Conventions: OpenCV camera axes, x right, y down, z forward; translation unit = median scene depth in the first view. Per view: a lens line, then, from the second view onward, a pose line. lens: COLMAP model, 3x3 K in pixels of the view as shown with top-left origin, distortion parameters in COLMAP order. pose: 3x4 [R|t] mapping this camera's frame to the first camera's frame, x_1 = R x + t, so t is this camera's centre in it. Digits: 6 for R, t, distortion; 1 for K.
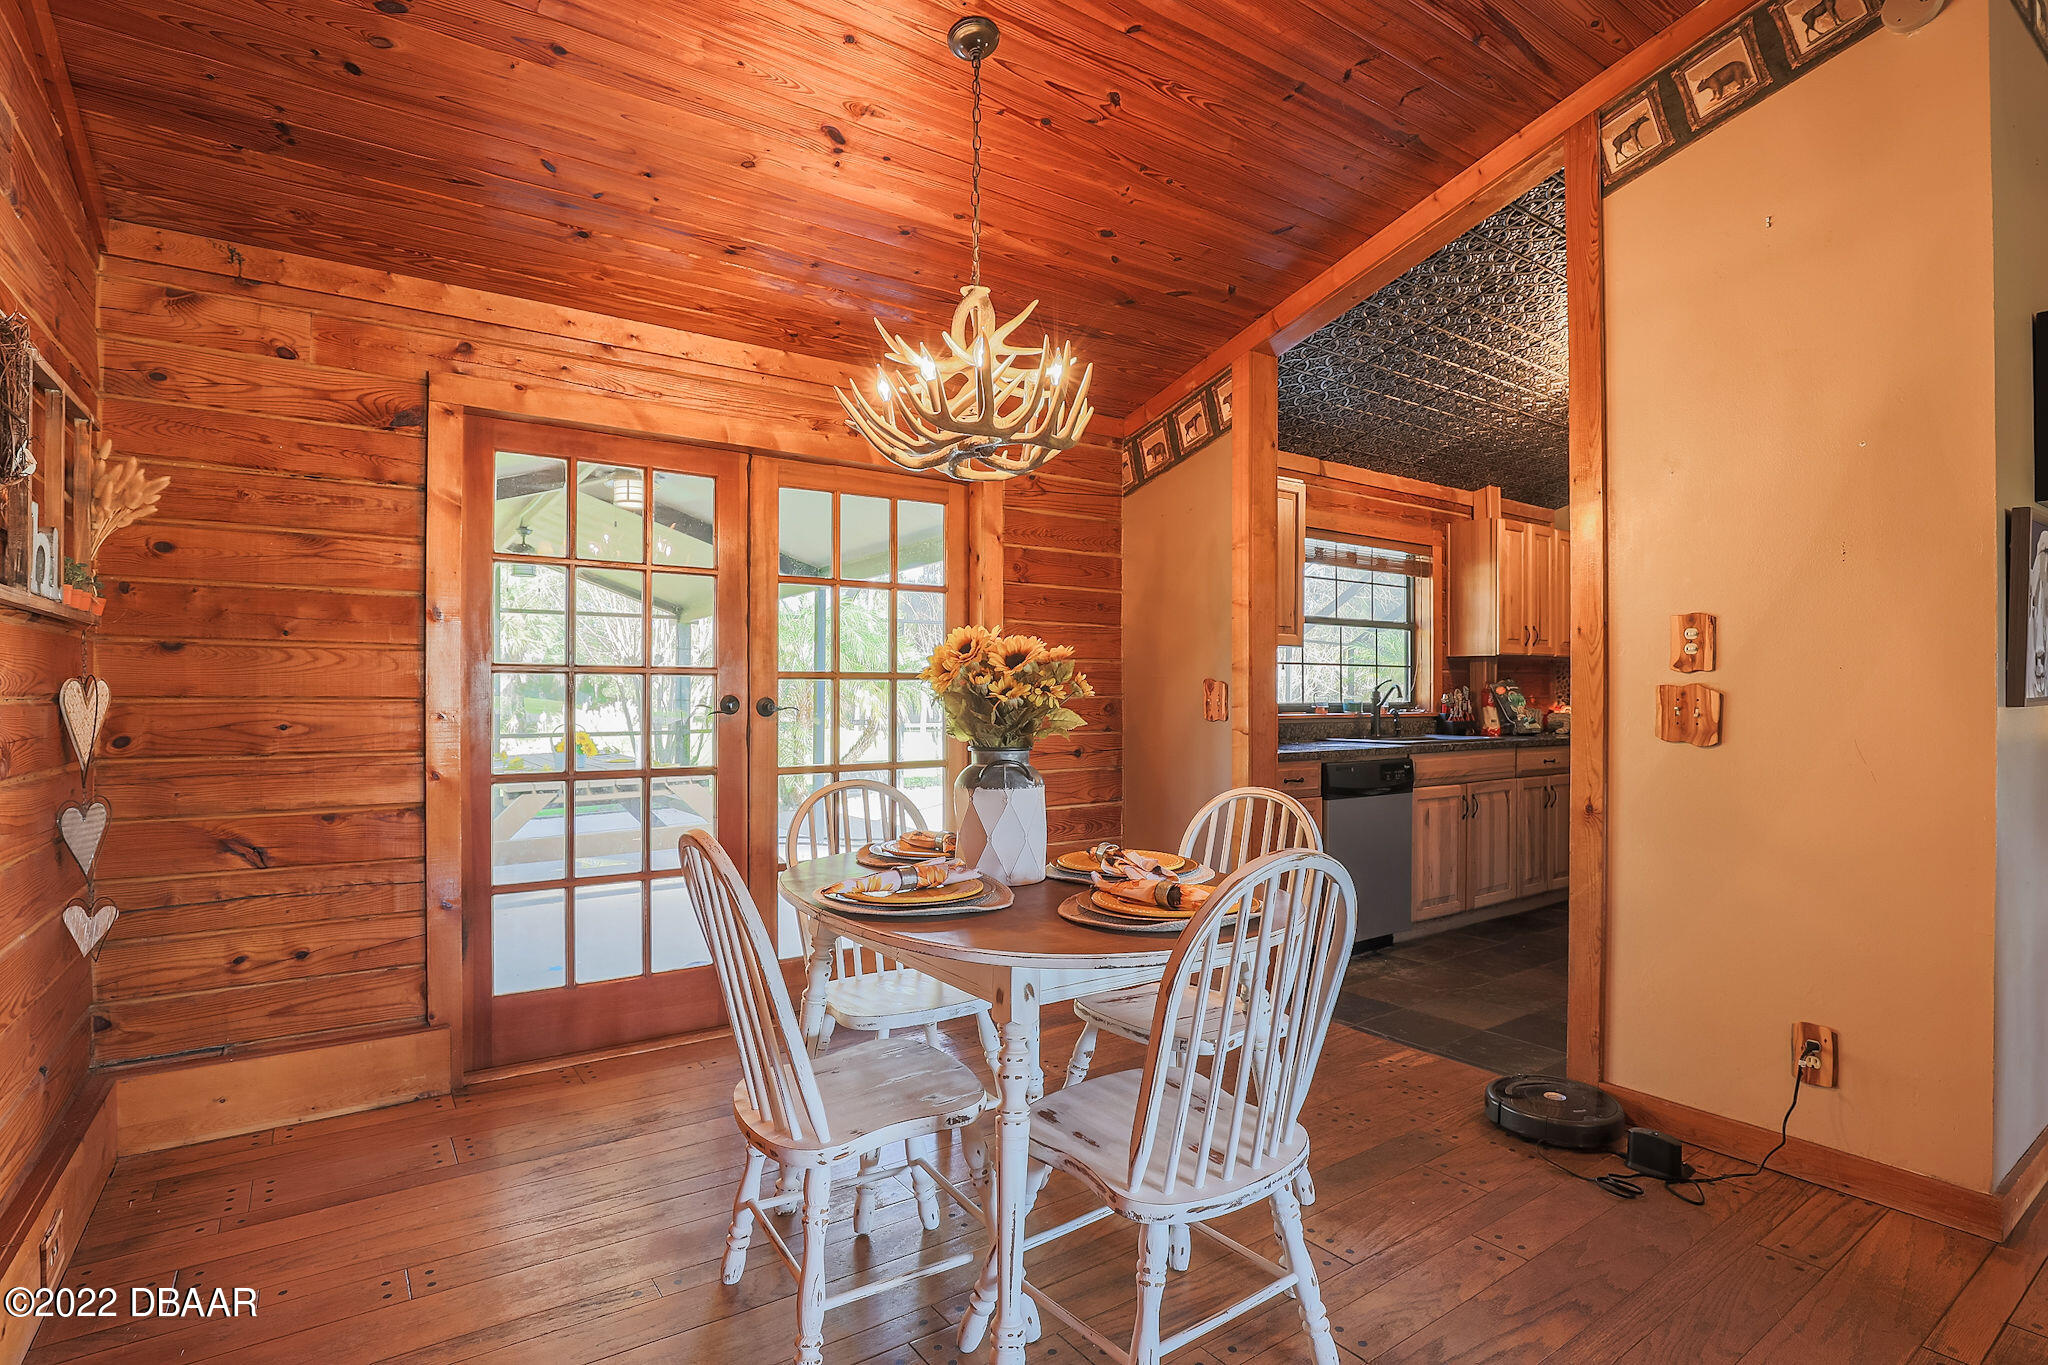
lens RADIAL K [[956.5, 0, 1030.0], [0, 956.5, 690.3], [0, 0, 1]] dist [-0.028504, 0.002884]
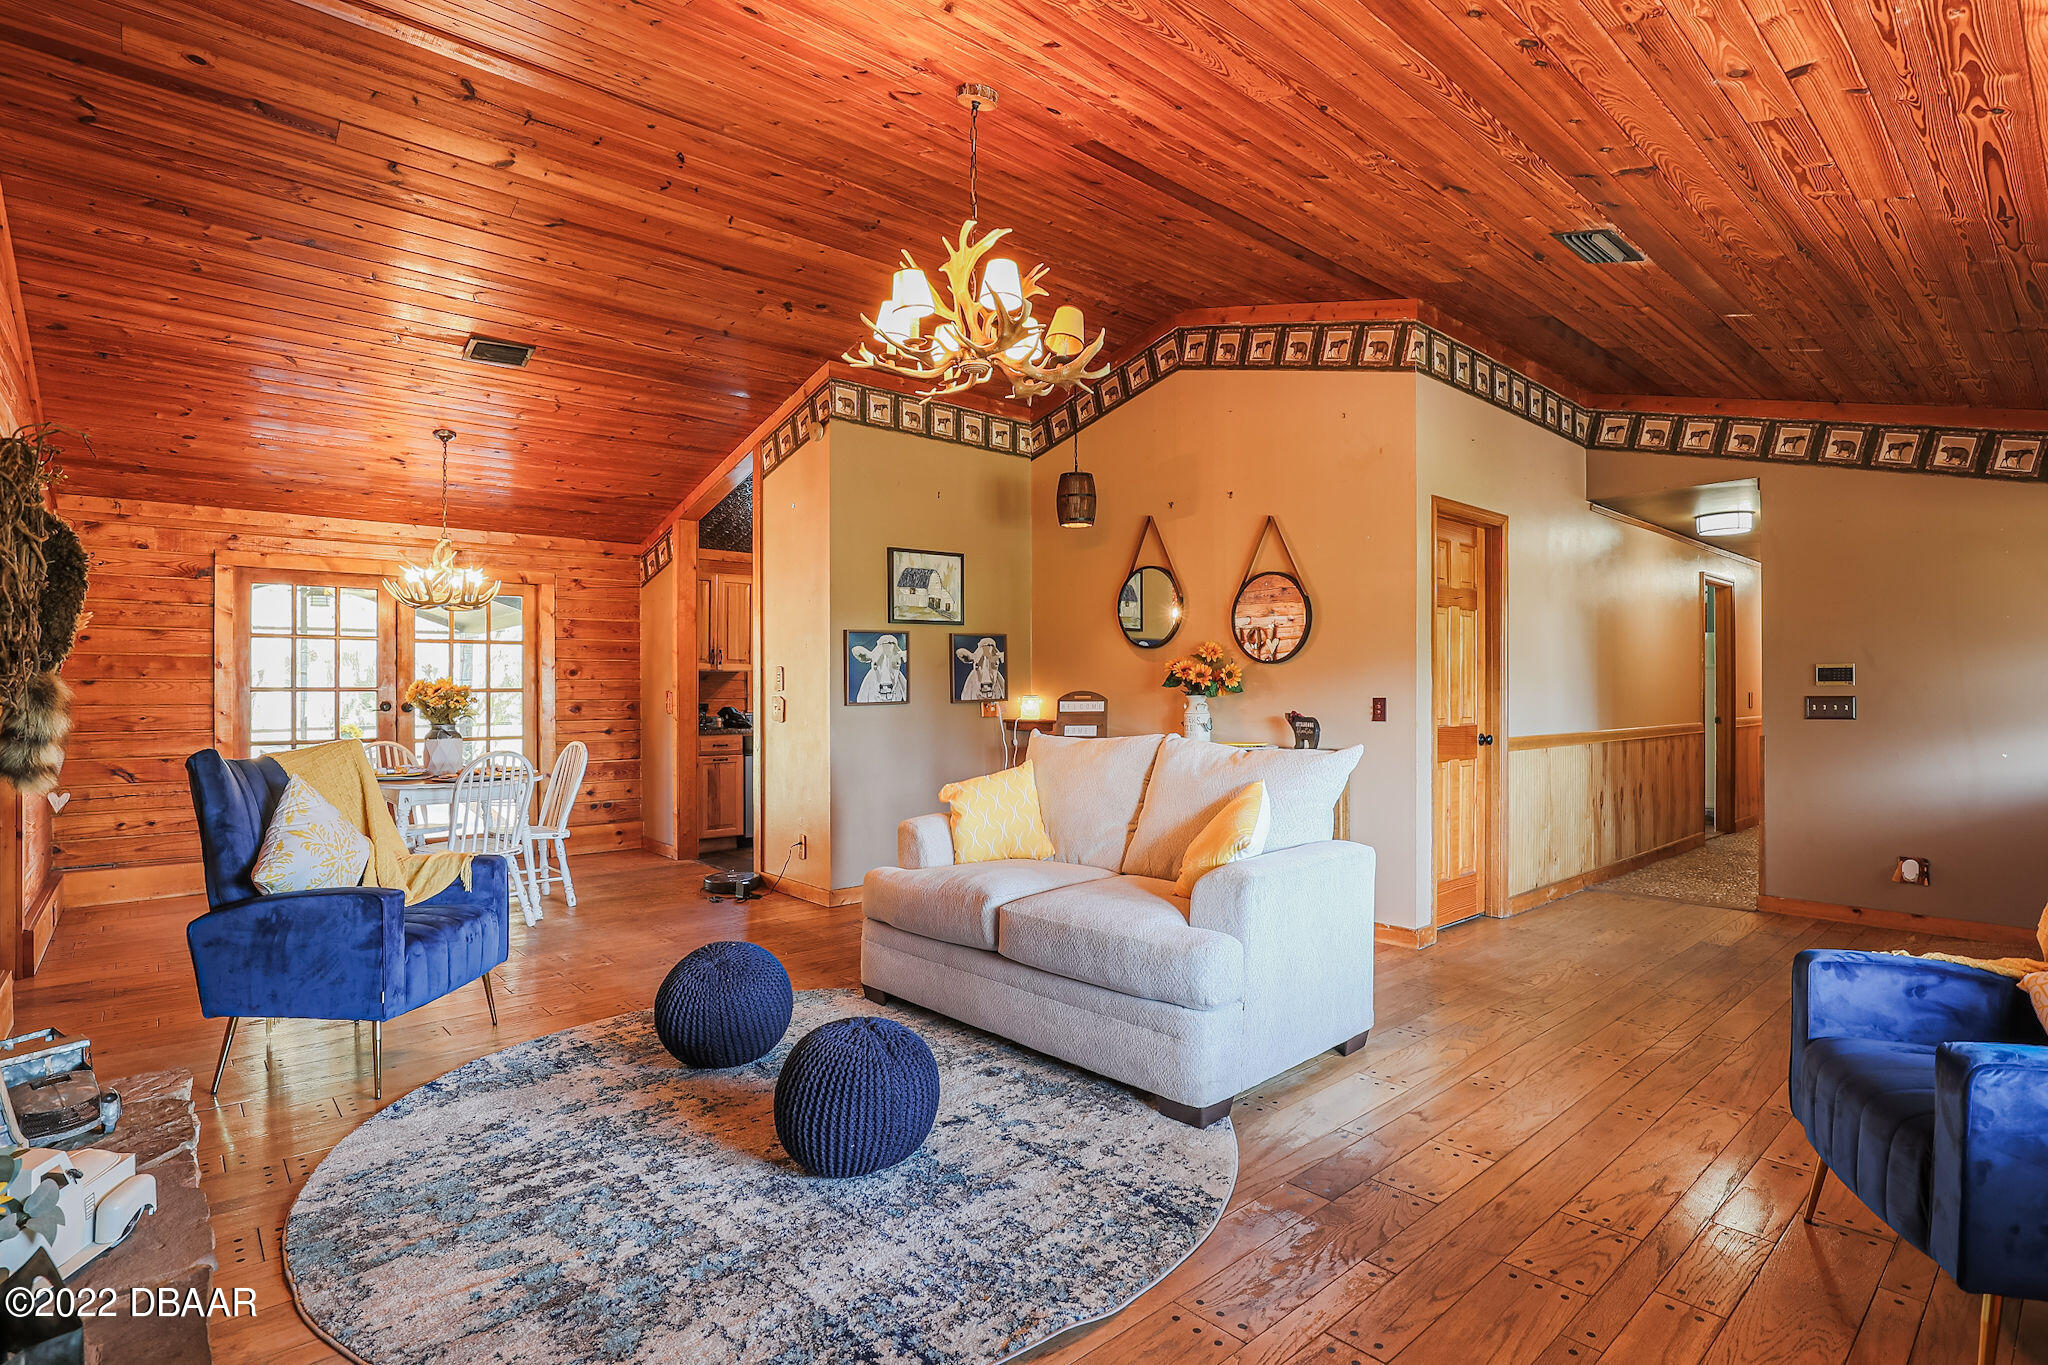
lens RADIAL K [[956.5, 0, 1020.6], [0, 956.5, 682.7], [0, 0, 1]] dist [-0.028504, 0.002884]
pose [[0.994837, -0.003343, 0.101429, 0.989158], [0.003514, 0.999993, -0.001508, -0.032727], [-0.101423, 0.001857, 0.994842, -1.331979]]
